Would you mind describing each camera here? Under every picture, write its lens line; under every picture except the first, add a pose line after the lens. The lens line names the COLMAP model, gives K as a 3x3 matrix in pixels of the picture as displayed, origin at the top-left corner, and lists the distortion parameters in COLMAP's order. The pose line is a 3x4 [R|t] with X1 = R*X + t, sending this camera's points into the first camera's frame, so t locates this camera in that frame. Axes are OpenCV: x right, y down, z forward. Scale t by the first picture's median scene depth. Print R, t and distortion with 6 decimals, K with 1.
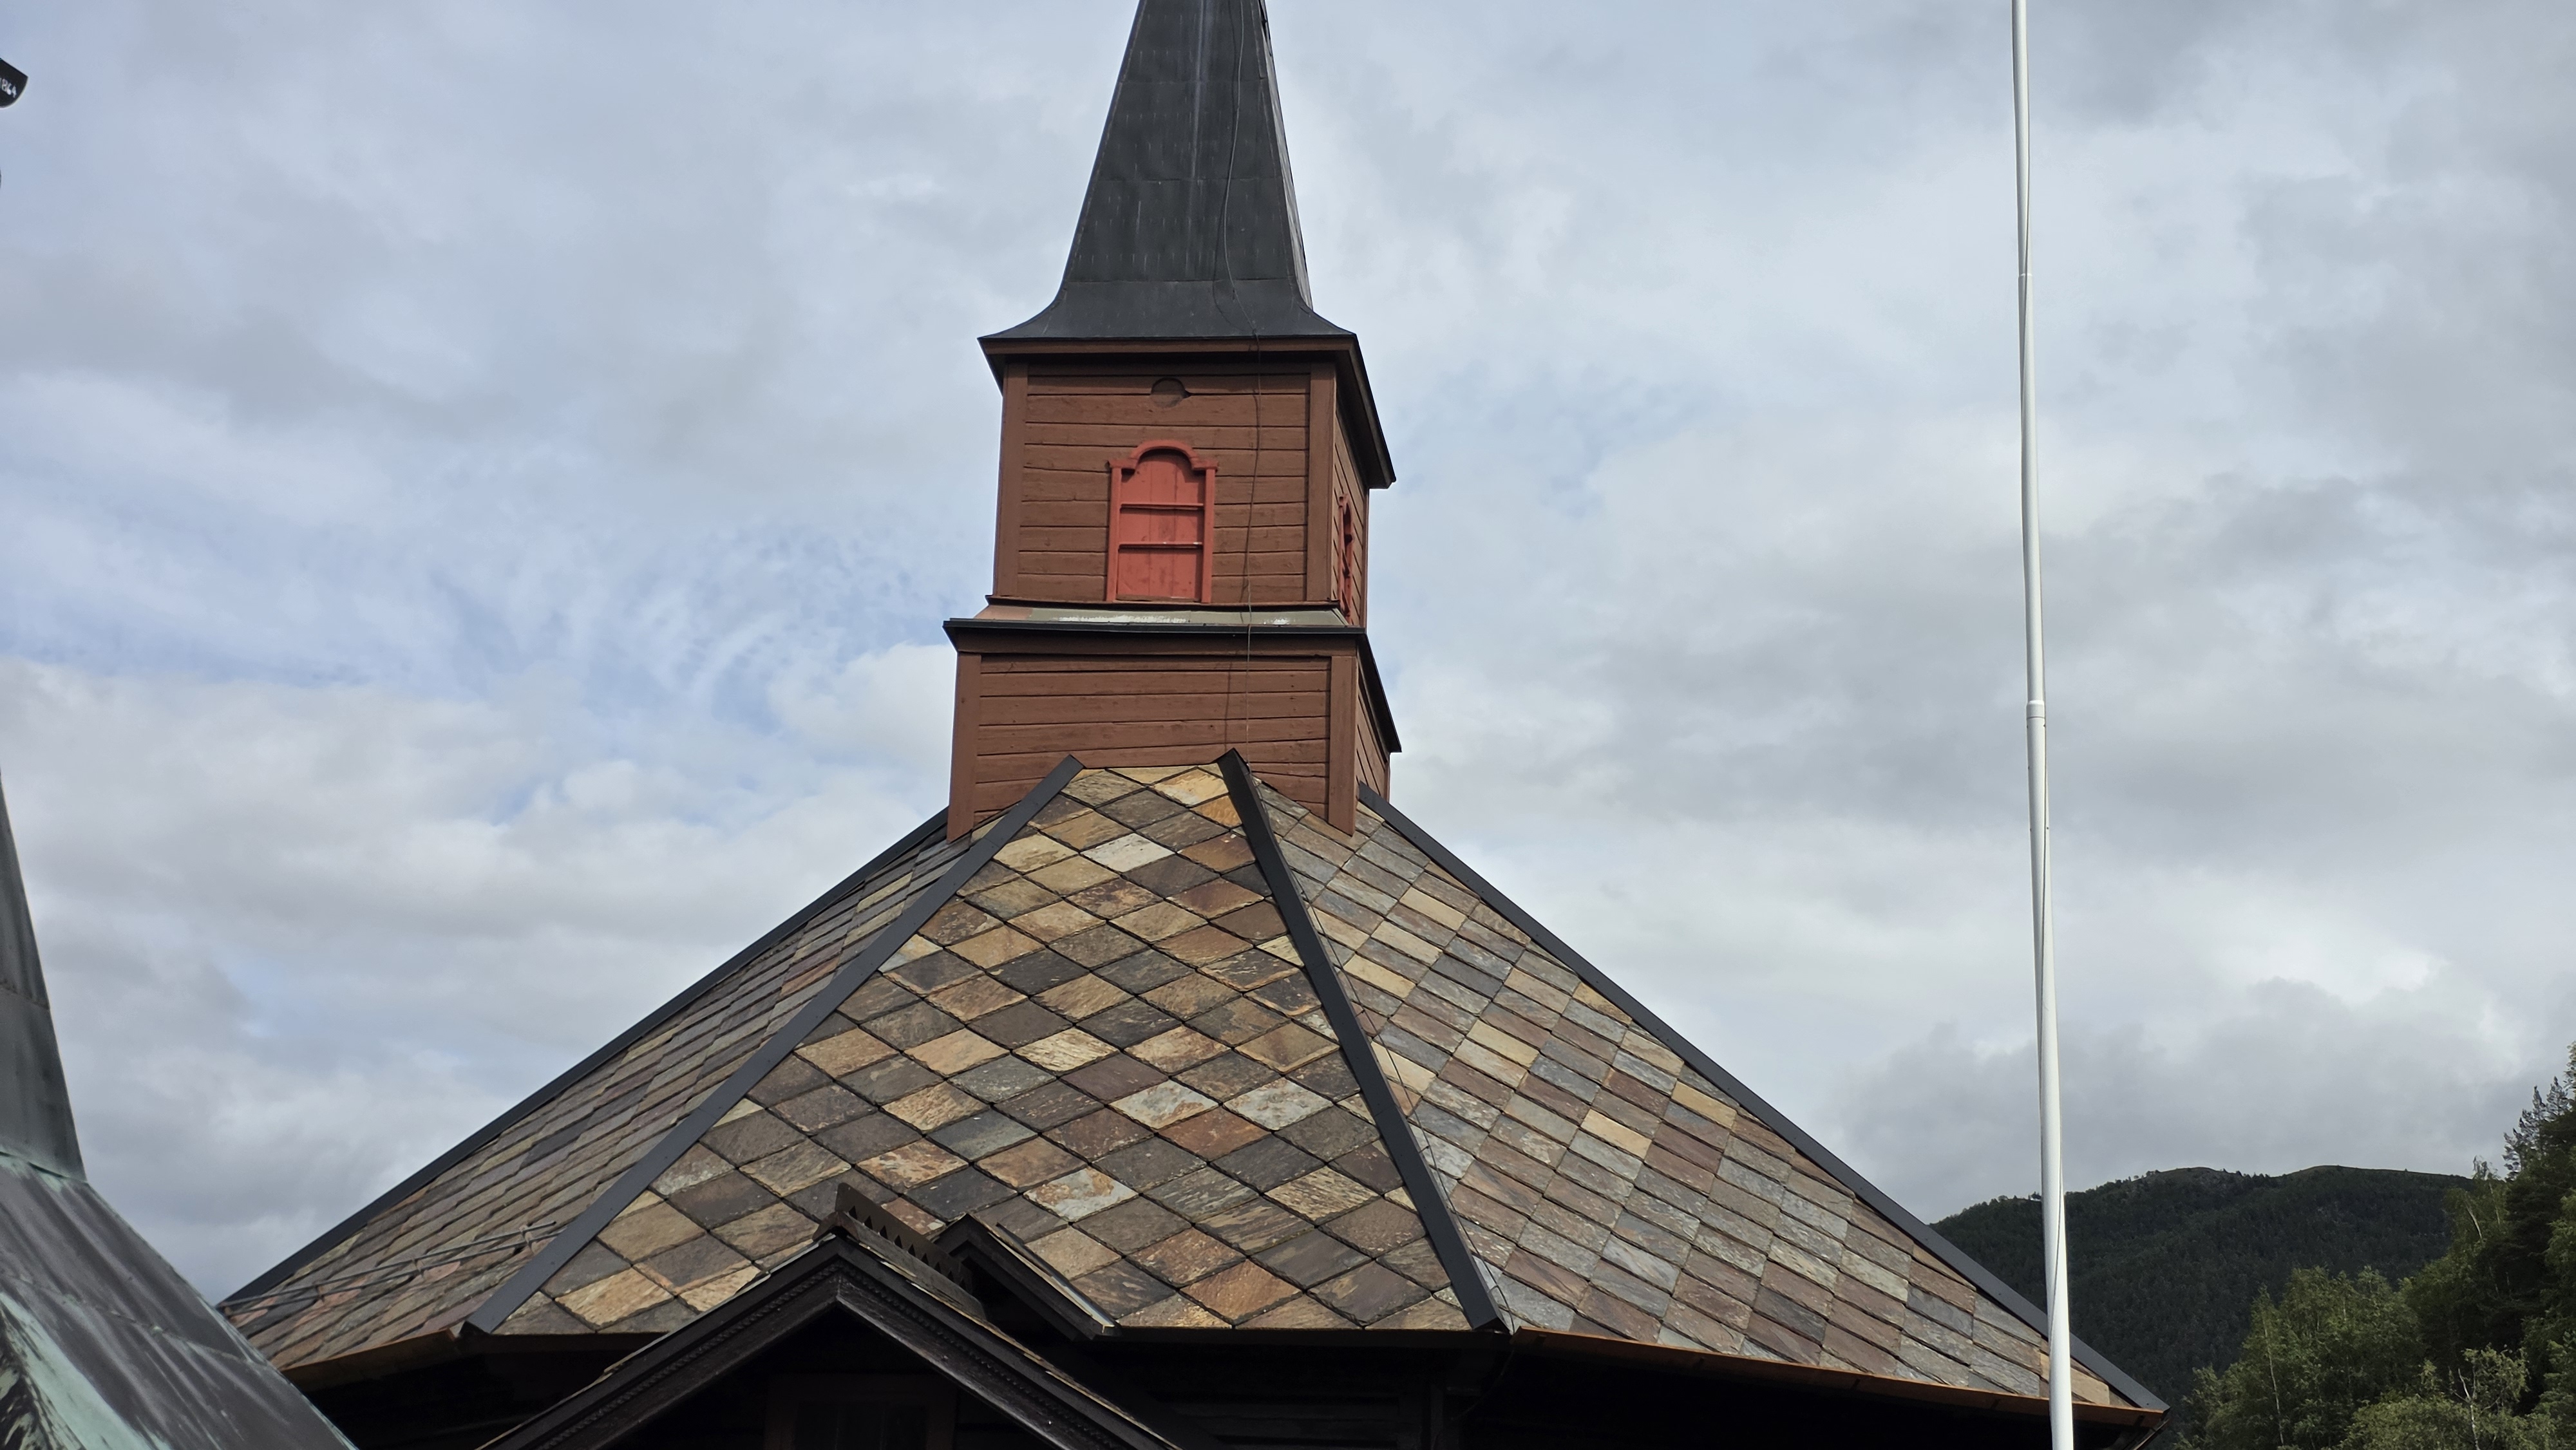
lens RADIAL K [[3338.5, 0, 1288.0], [0, 3338.5, 725.0], [0, 0, 1]] dist [0.131887, -0.059235]
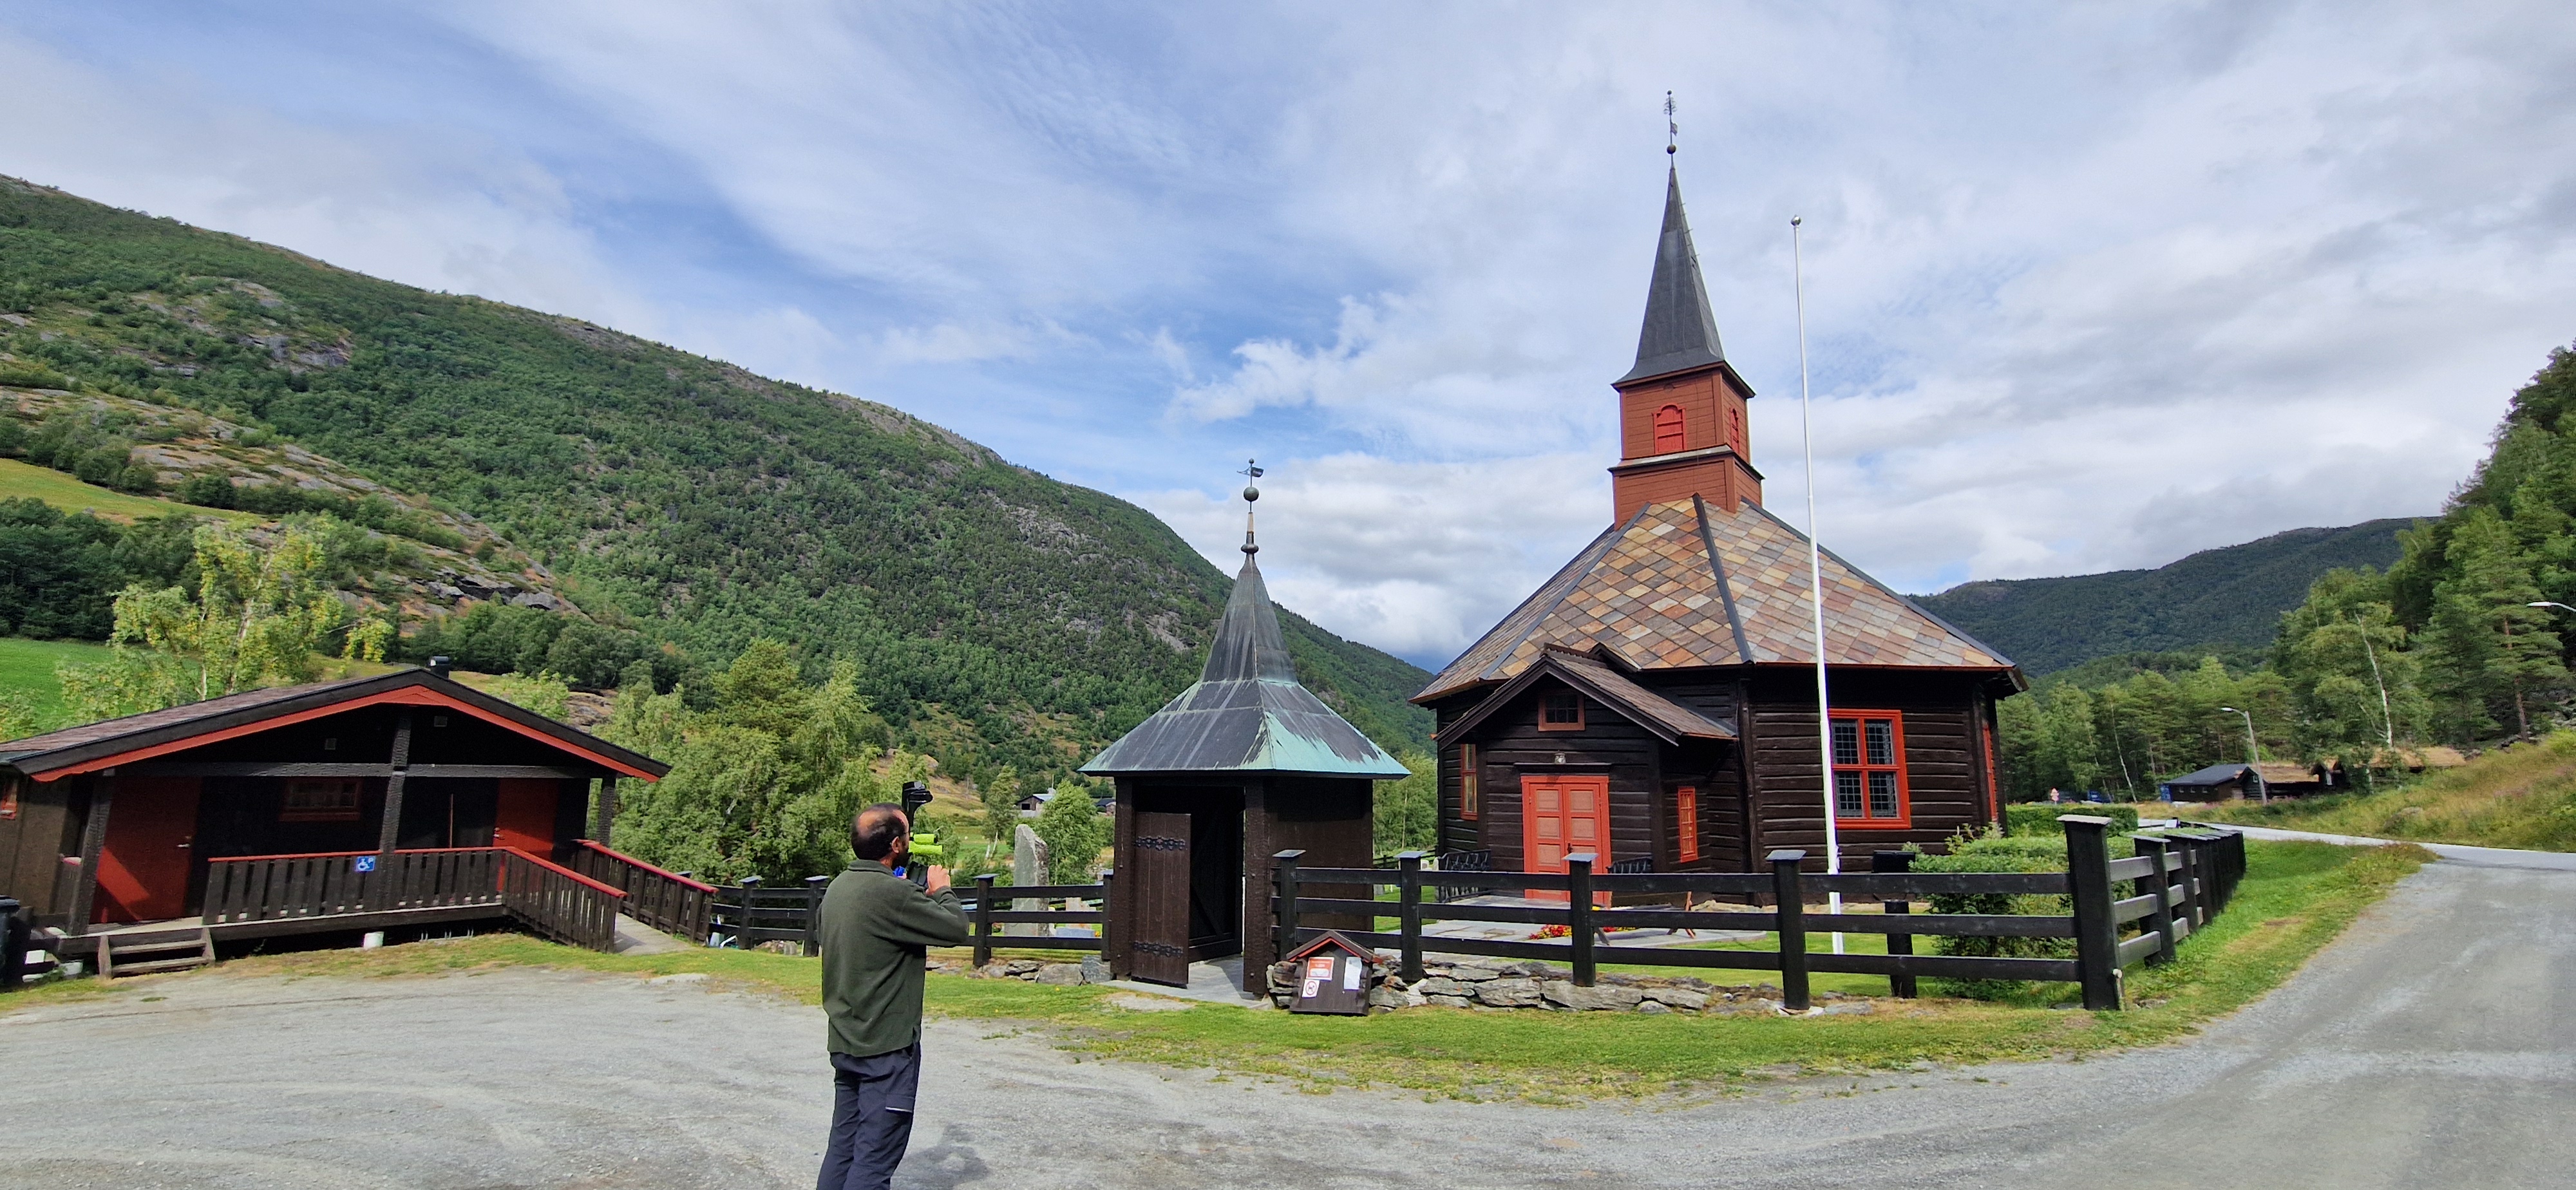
lens RADIAL K [[1074.8, 0, 1288.0], [0, 1074.8, 595.0], [0, 0, 1]] dist [-0.000385, -0.000190]
pose [[0.852099, -0.099599, -0.513816, 0.190179], [0.167518, 0.981982, 0.087458, -0.058593], [0.495847, -0.160596, 0.853431, -0.169402]]
